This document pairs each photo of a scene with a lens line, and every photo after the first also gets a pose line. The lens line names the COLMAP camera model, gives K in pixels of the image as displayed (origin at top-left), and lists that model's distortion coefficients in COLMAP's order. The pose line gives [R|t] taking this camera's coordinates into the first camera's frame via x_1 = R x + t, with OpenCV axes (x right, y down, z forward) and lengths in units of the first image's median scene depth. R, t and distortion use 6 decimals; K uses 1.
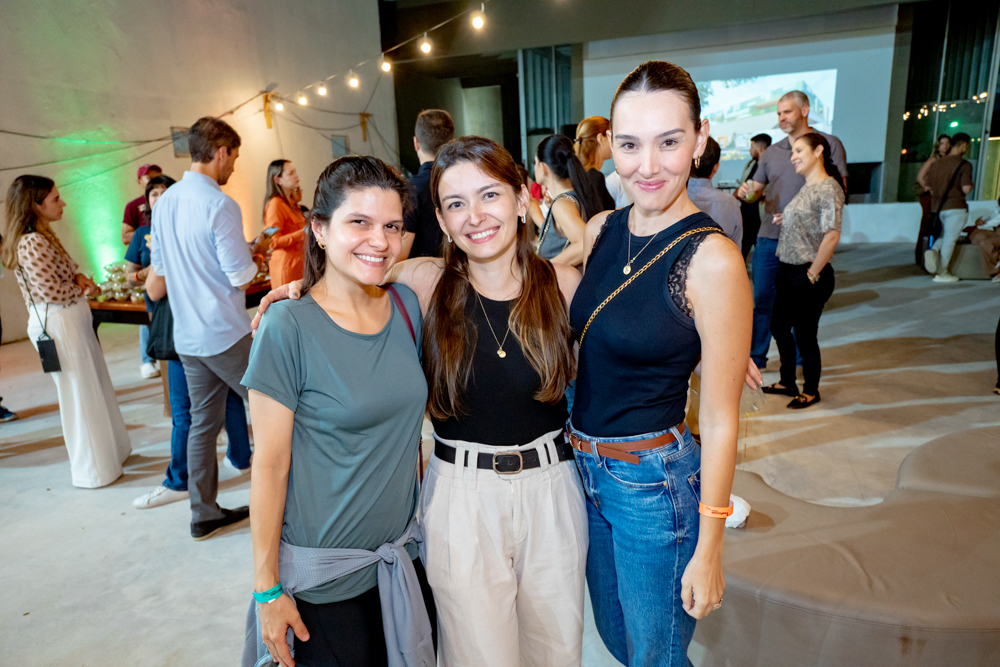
lens RADIAL K [[674.8, 0, 500.0], [0, 674.8, 333.5], [0, 0, 1]] dist [0.001521, 0.025243]
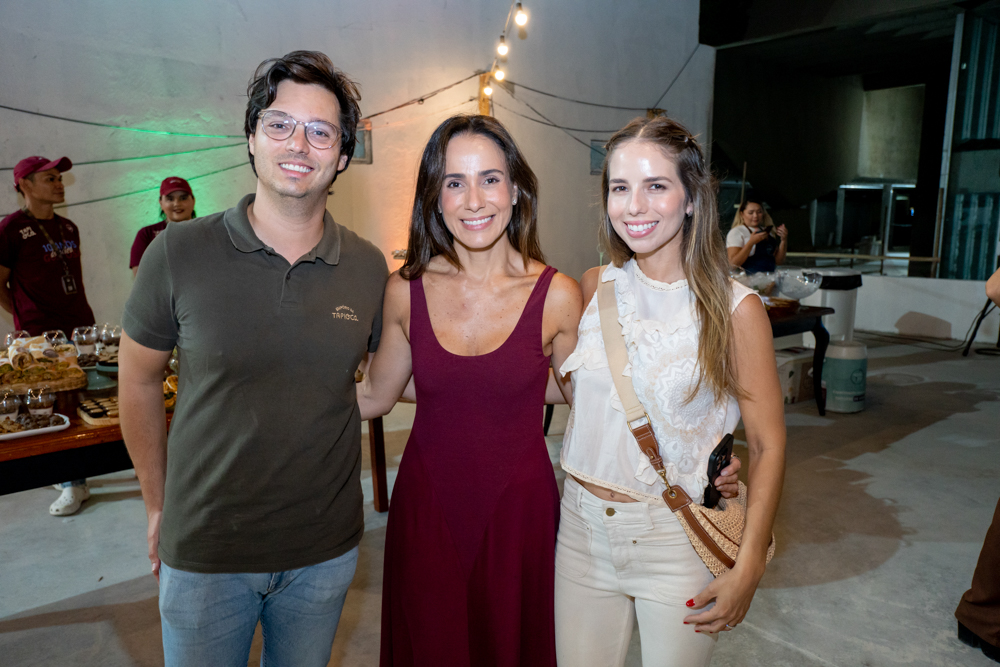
lens RADIAL K [[757.5, 0, 500.0], [0, 757.5, 333.5], [0, 0, 1]] dist [0.033668, 0.007409]
pose [[0.875290, 0.117328, -0.469149, 0.061891], [-0.146943, 0.988780, -0.026871, -0.096972], [0.460732, 0.092458, 0.882710, 0.428635]]
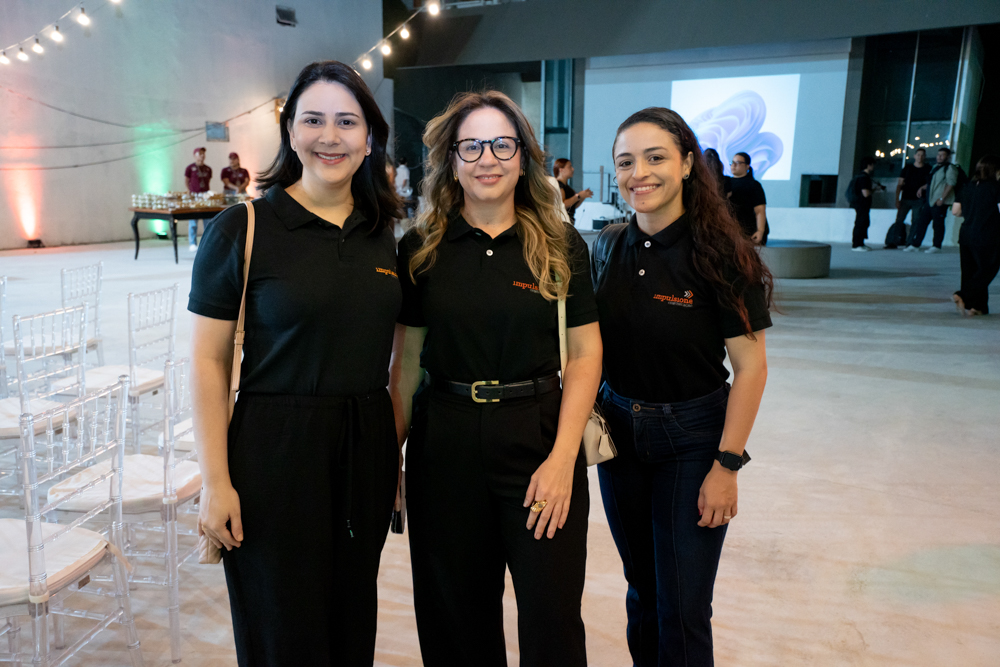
lens RADIAL K [[830.6, 0, 500.0], [0, 830.6, 333.5], [0, 0, 1]] dist [0.037747, 0.042993]
pose [[0.981050, 0.090853, -0.171133, 0.544303], [-0.096665, 0.994979, -0.025922, 0.161157], [0.167918, 0.041973, 0.984907, -0.751068]]
